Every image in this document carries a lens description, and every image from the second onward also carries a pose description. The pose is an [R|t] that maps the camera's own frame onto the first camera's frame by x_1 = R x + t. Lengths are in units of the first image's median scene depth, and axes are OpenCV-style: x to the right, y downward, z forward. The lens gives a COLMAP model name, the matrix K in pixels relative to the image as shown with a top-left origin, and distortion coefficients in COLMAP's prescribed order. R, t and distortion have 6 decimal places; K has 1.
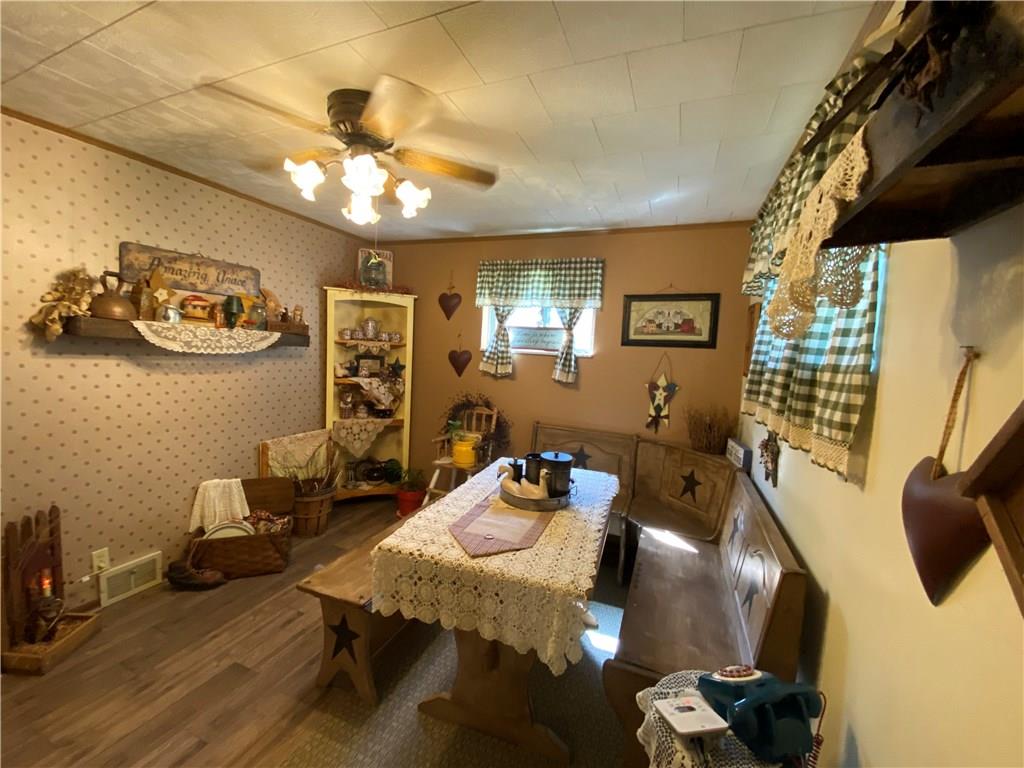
lens RADIAL K [[416.6, 0, 509.5], [0, 416.6, 376.2], [0, 0, 1]] dist [0.013377, -0.008905]
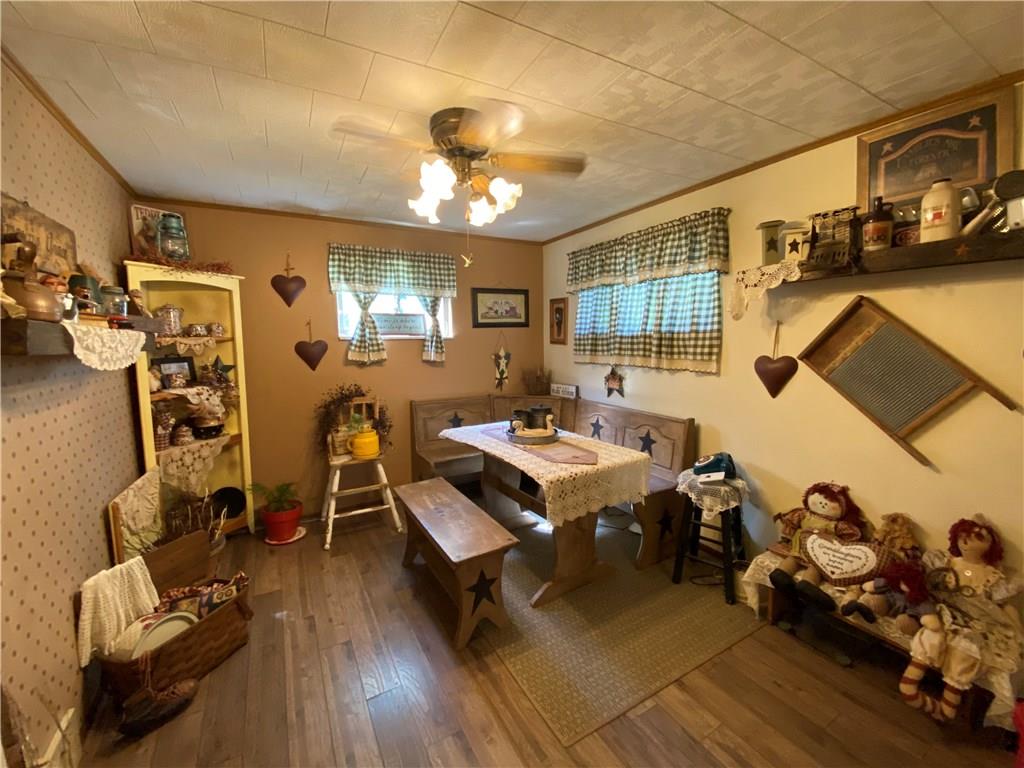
lens RADIAL K [[416.6, 0, 511.6], [0, 416.6, 380.6], [0, 0, 1]] dist [0.013377, -0.008905]
pose [[0.612344, -0.141087, 0.777901, -0.628663], [0.098055, 0.989904, 0.102352, -0.030371], [-0.784488, 0.013602, 0.619995, 0.116478]]
